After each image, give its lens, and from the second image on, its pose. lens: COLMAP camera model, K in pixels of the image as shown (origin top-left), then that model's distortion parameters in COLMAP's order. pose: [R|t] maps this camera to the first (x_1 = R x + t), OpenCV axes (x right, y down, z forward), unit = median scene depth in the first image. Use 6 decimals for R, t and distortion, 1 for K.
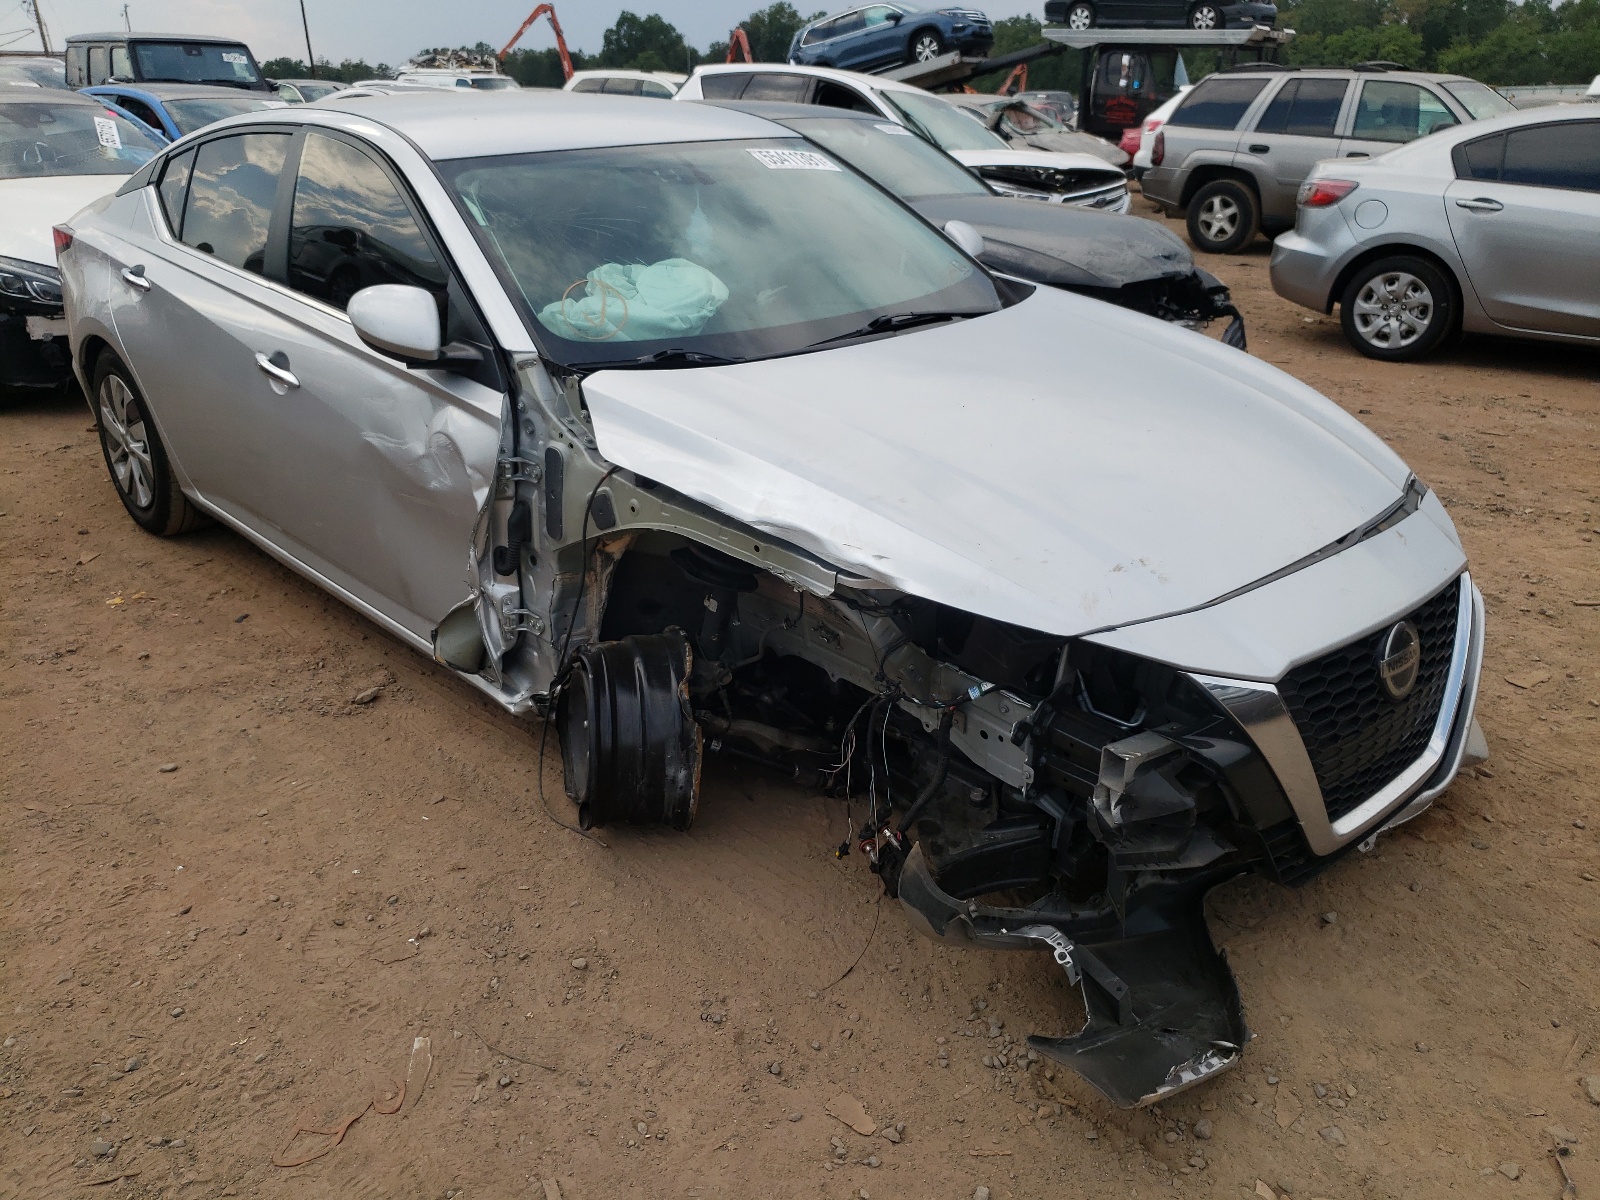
lens RADIAL K [[1245.4, 0, 797.1], [0, 1245.4, 562.0], [0, 0, 1]] dist [0.006013, -0.004149]
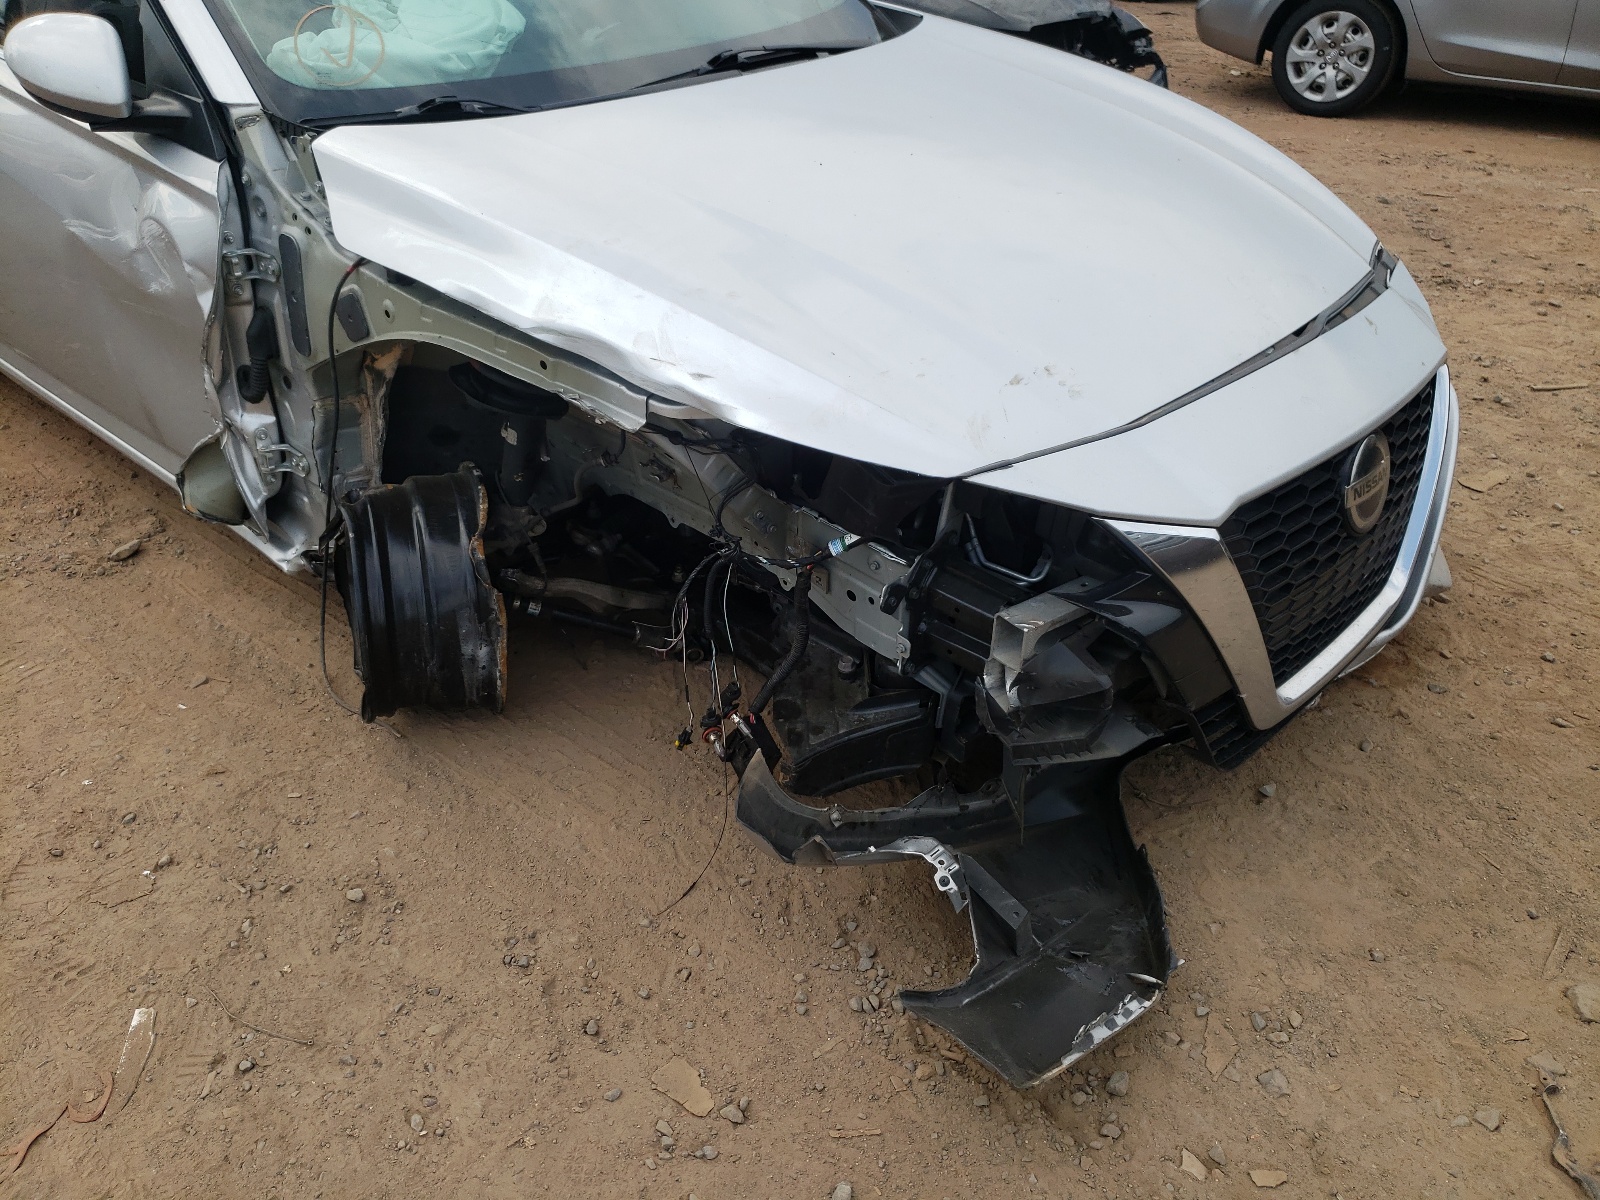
lens RADIAL K [[1245.4, 0, 797.1], [0, 1245.4, 562.0], [0, 0, 1]] dist [0.006013, -0.004149]
pose [[0.997186, -0.040533, 0.063058, 0.067477], [0.029421, 0.985331, 0.168100, -0.015649], [-0.068947, -0.165771, 0.983751, 0.229088]]
